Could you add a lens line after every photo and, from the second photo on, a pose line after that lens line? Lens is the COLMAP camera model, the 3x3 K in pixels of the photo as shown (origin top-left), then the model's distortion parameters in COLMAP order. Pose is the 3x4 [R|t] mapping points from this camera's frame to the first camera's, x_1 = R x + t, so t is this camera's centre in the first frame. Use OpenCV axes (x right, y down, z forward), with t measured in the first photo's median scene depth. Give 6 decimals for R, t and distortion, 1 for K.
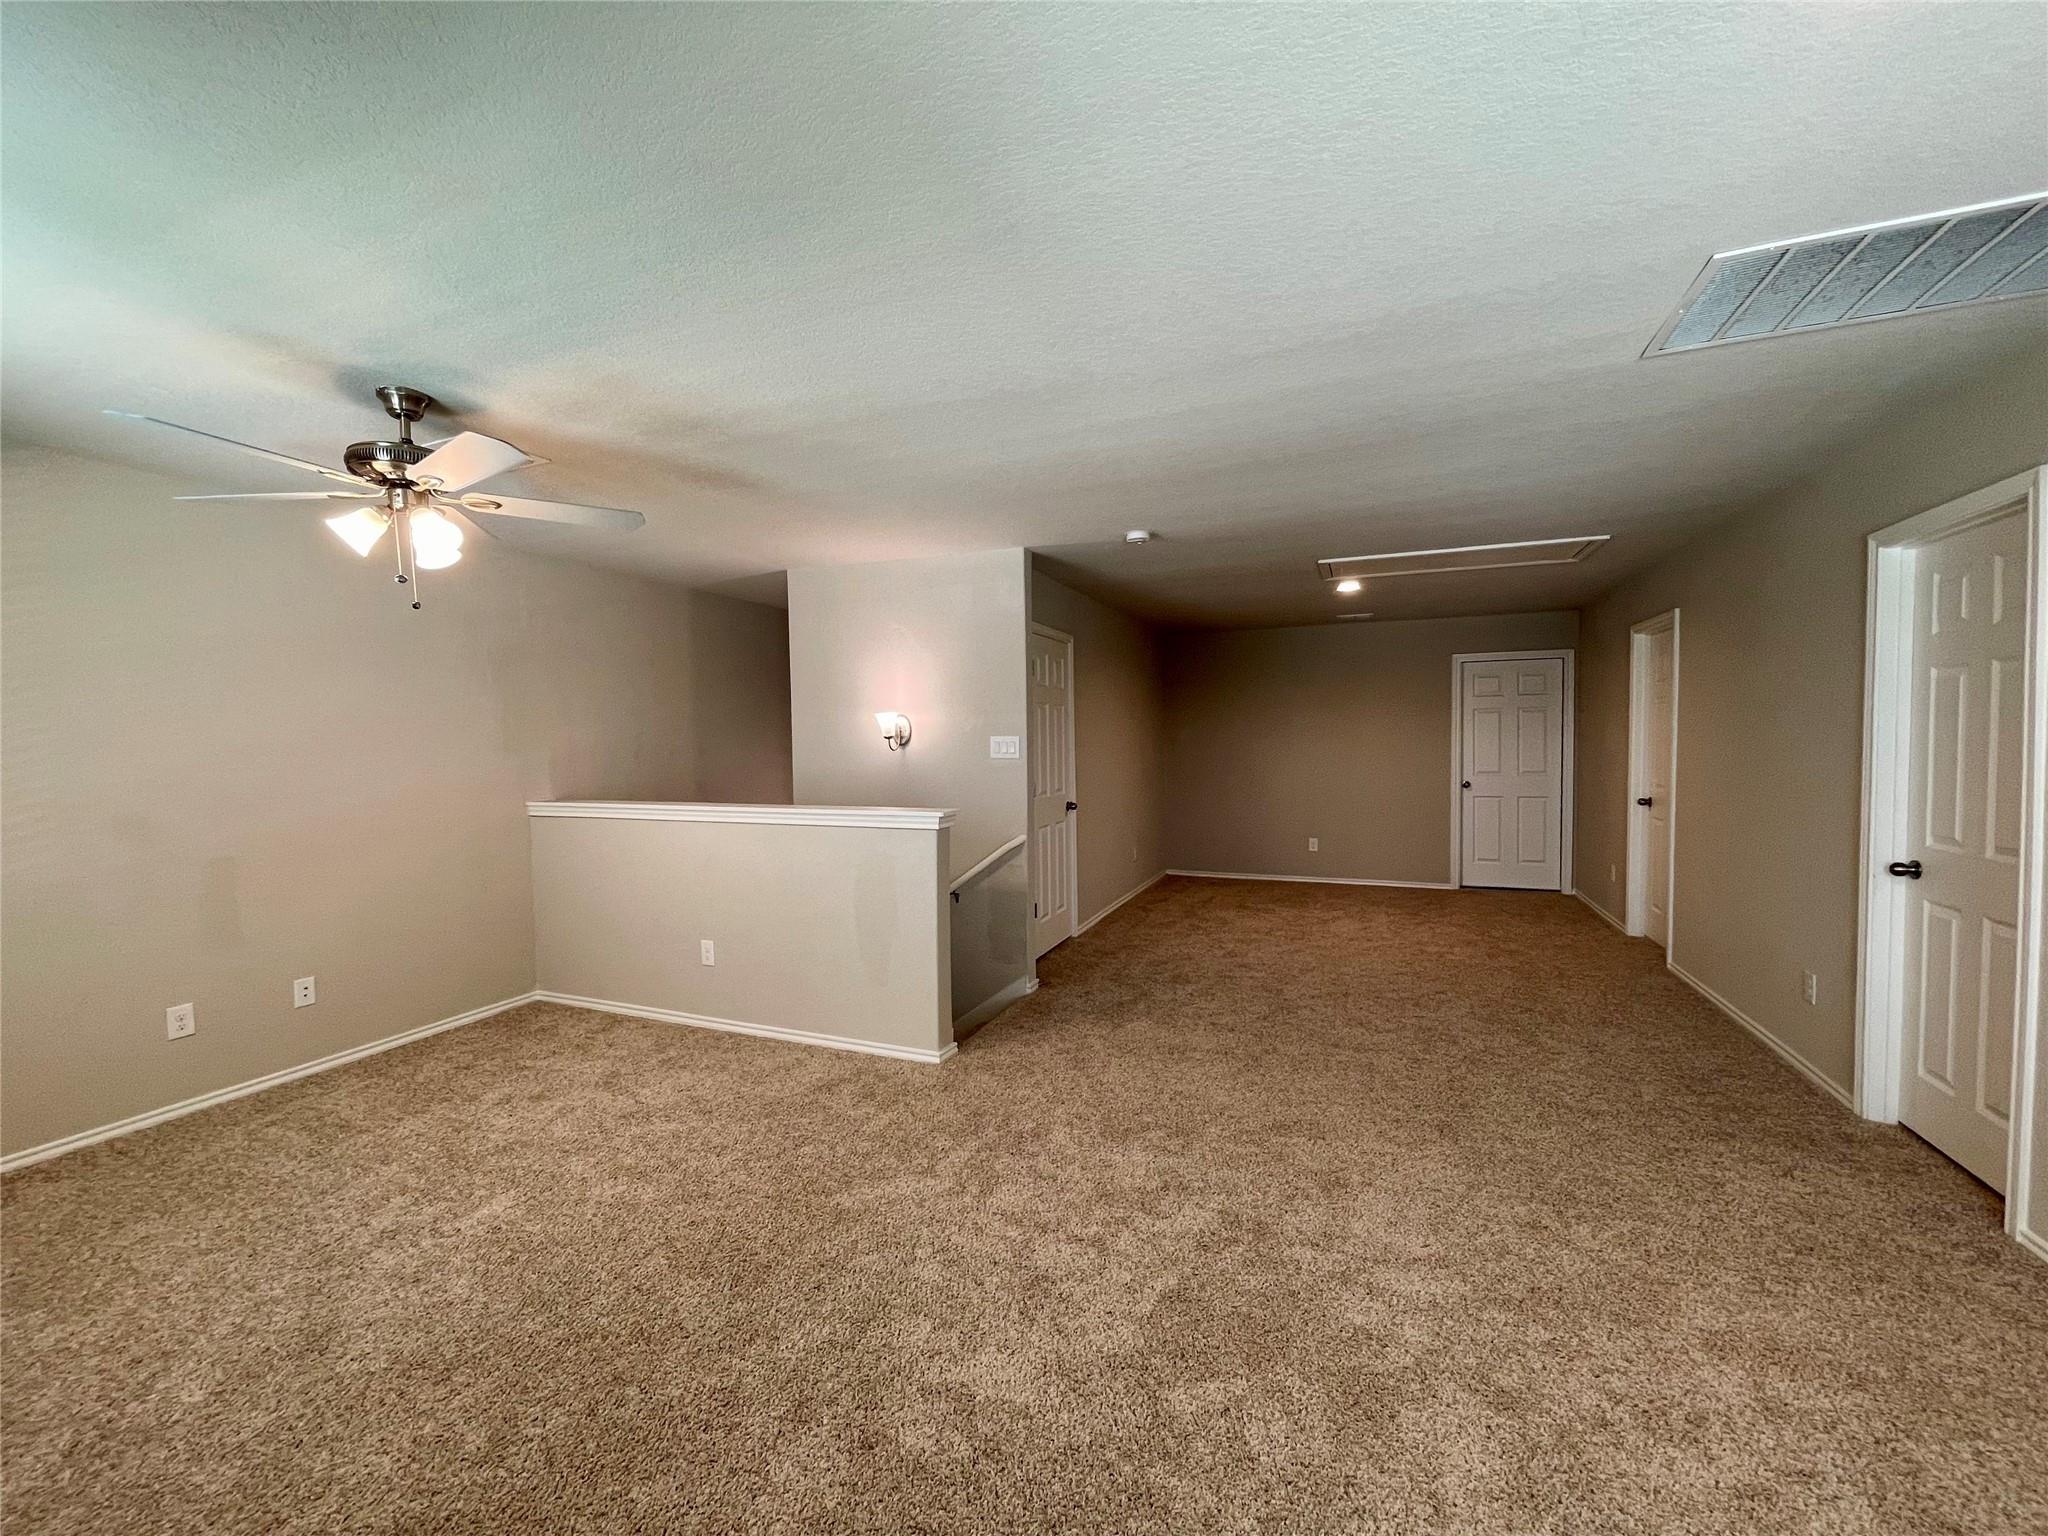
lens RADIAL K [[832.2, 0, 1021.1], [0, 832.2, 772.5], [0, 0, 1]] dist [0.000390, 0.000340]
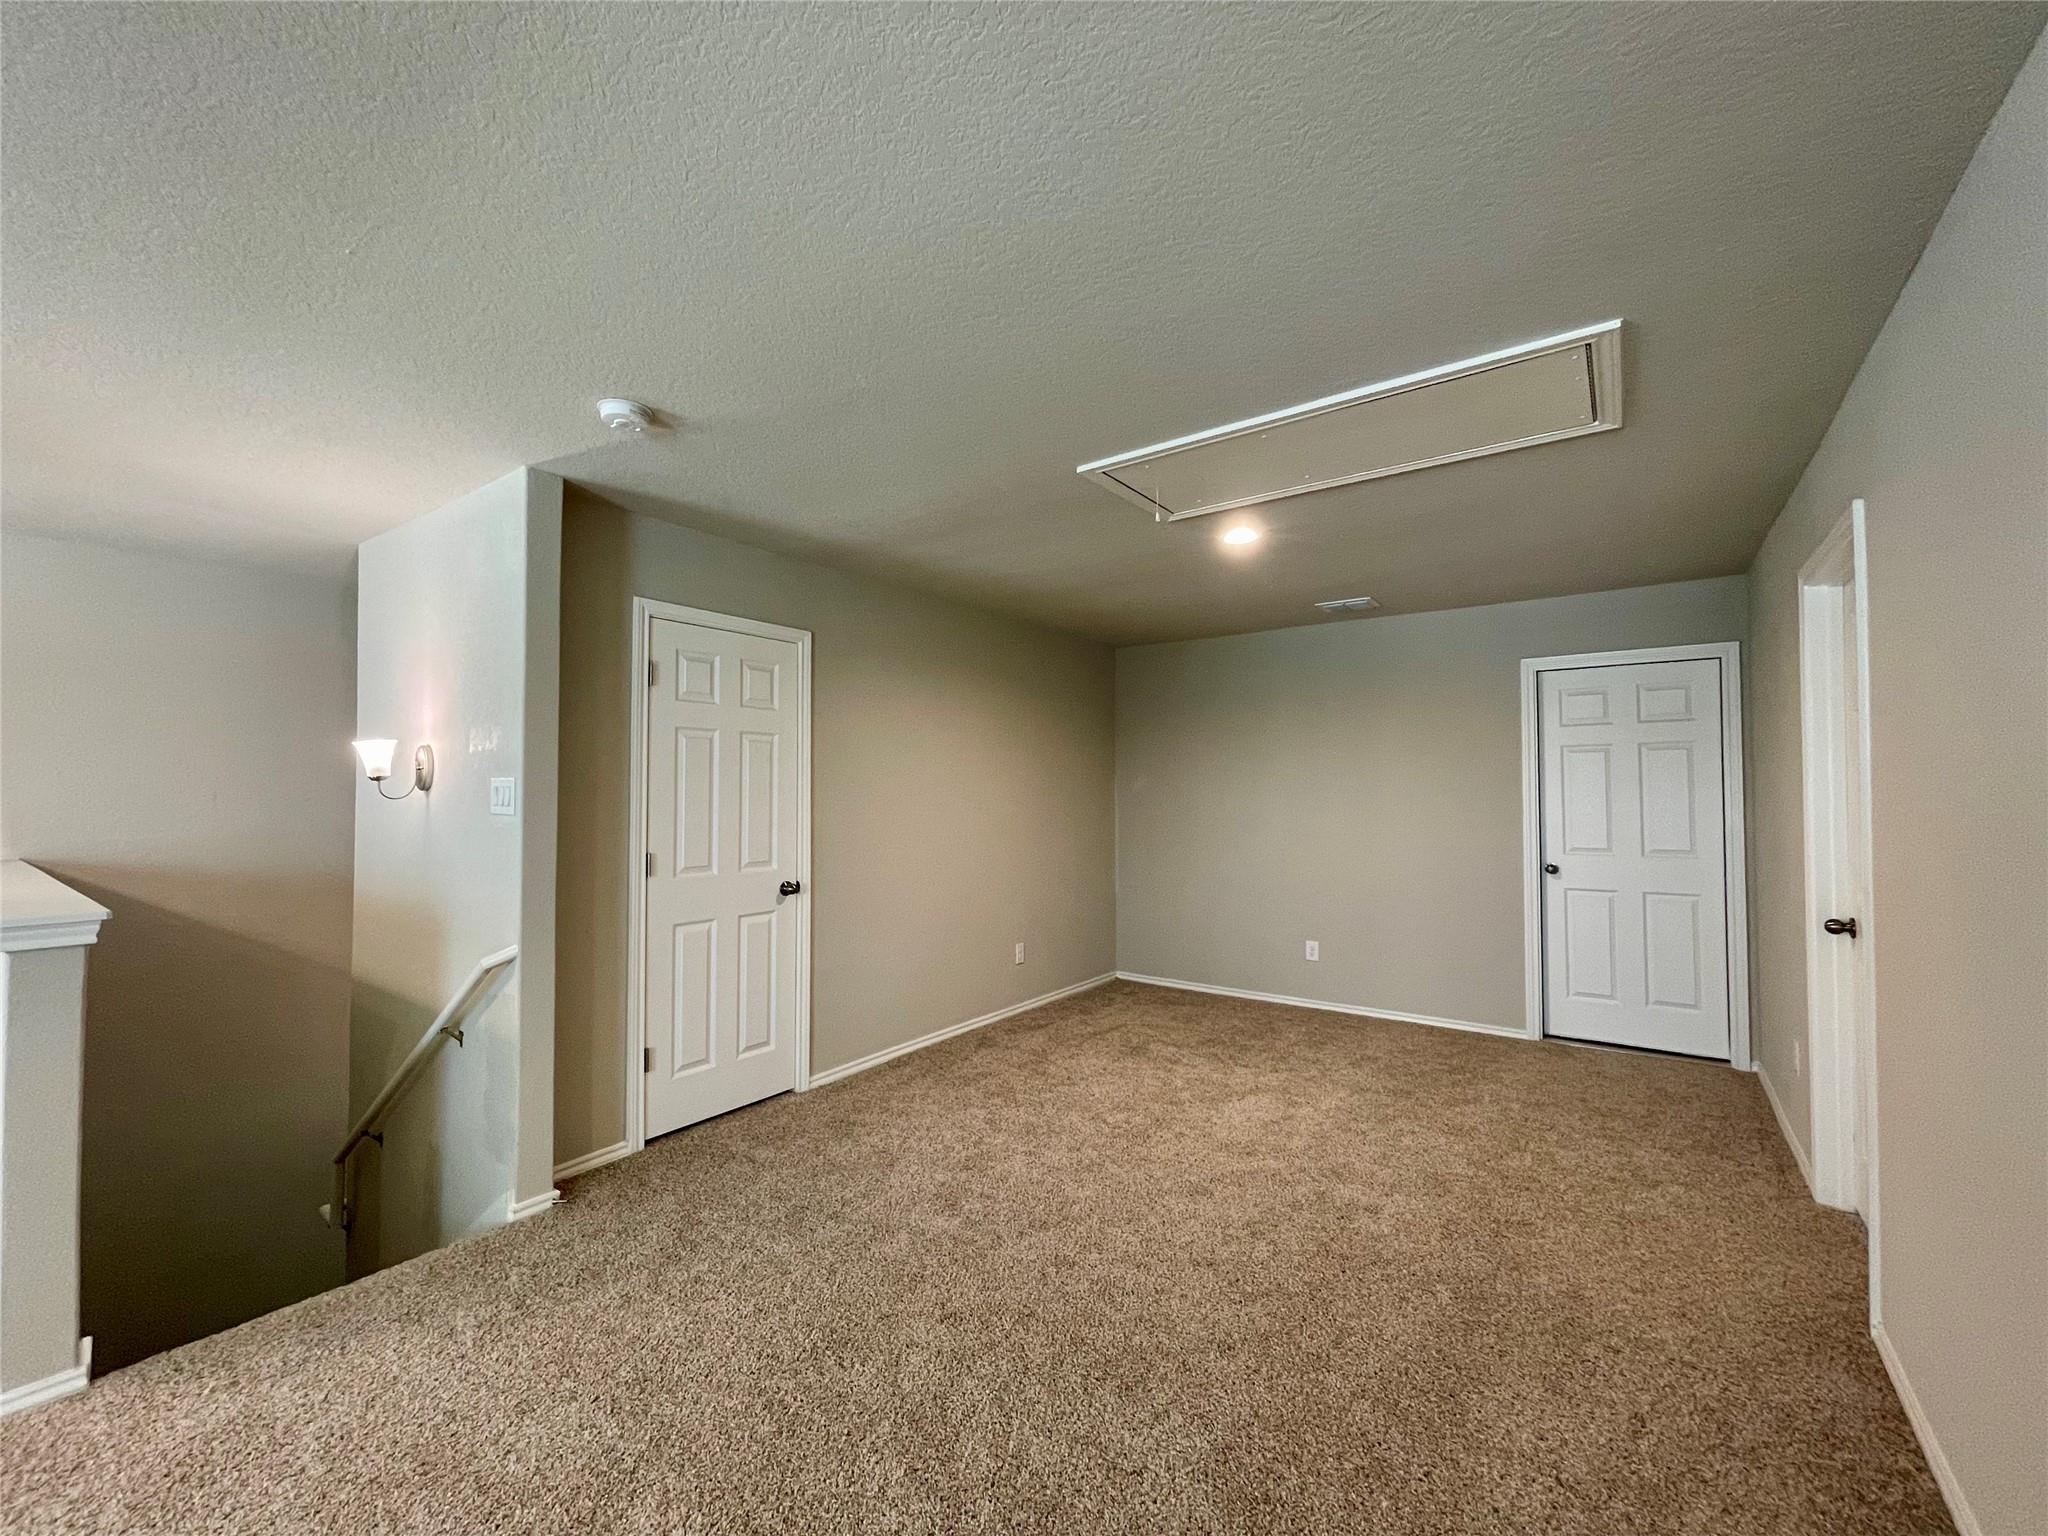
lens RADIAL K [[832.2, 0, 1021.1], [0, 832.2, 772.5], [0, 0, 1]] dist [0.000390, 0.000340]
pose [[0.971882, 0.003440, -0.235442, 0.381013], [-0.018492, 0.997920, -0.061753, -0.013544], [0.234740, 0.064371, 0.969924, 0.391955]]
